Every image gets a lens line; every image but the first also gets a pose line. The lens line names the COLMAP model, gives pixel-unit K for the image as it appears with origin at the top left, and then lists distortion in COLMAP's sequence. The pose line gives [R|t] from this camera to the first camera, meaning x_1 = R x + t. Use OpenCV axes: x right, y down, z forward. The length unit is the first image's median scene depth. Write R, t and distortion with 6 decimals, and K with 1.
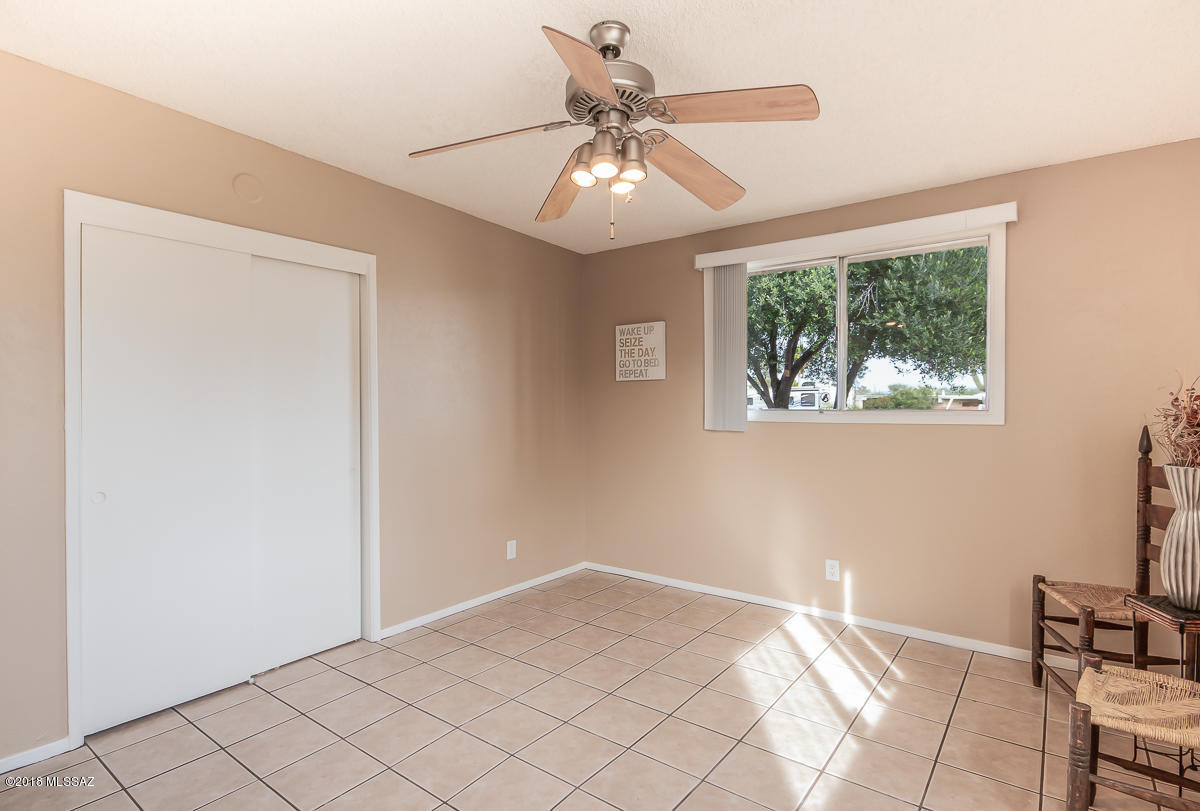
lens RADIAL K [[619.1, 0, 600.0], [0, 619.1, 405.5], [0, 0, 1]] dist [0.055996, 0.000071]
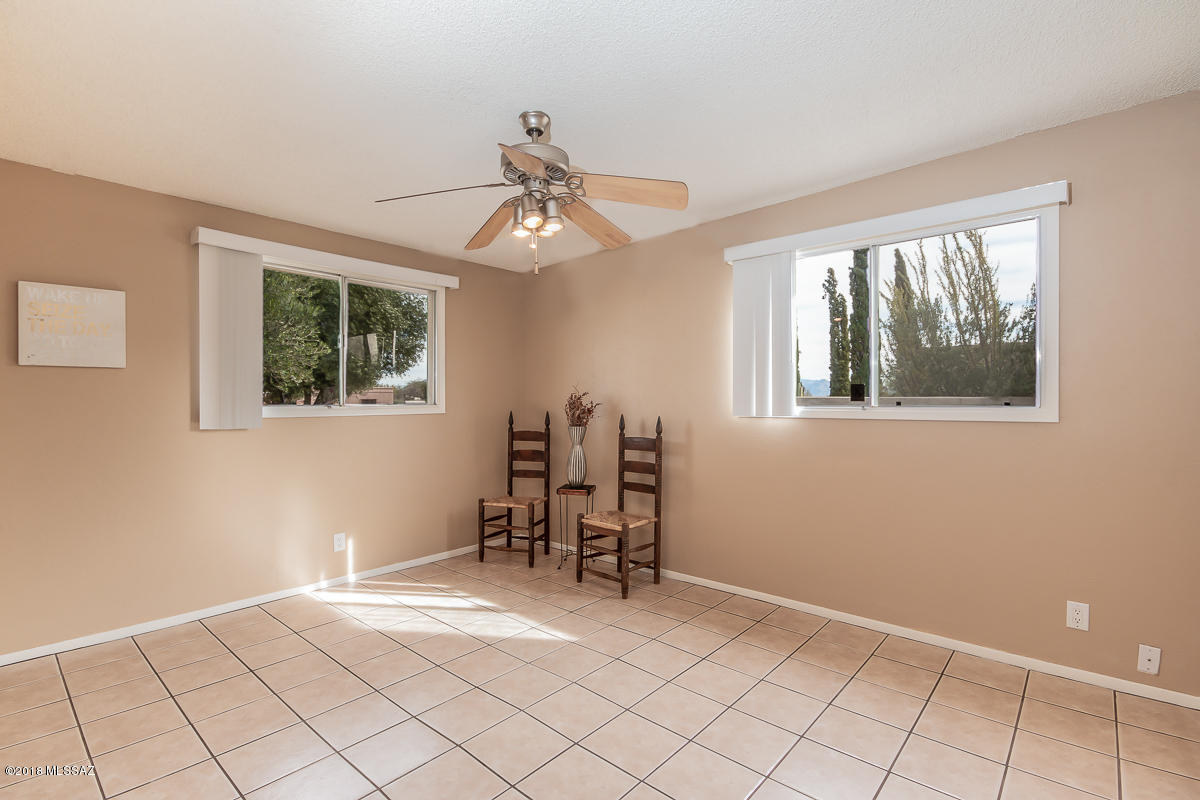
lens RADIAL K [[561.1, 0, 593.4], [0, 561.1, 395.7], [0, 0, 1]] dist [-0.000306, 0.000150]
pose [[0.084066, 0.012509, 0.996382, -0.752033], [0.006620, 0.999892, -0.013111, 0.008369], [-0.996438, 0.007699, 0.083974, 0.521004]]
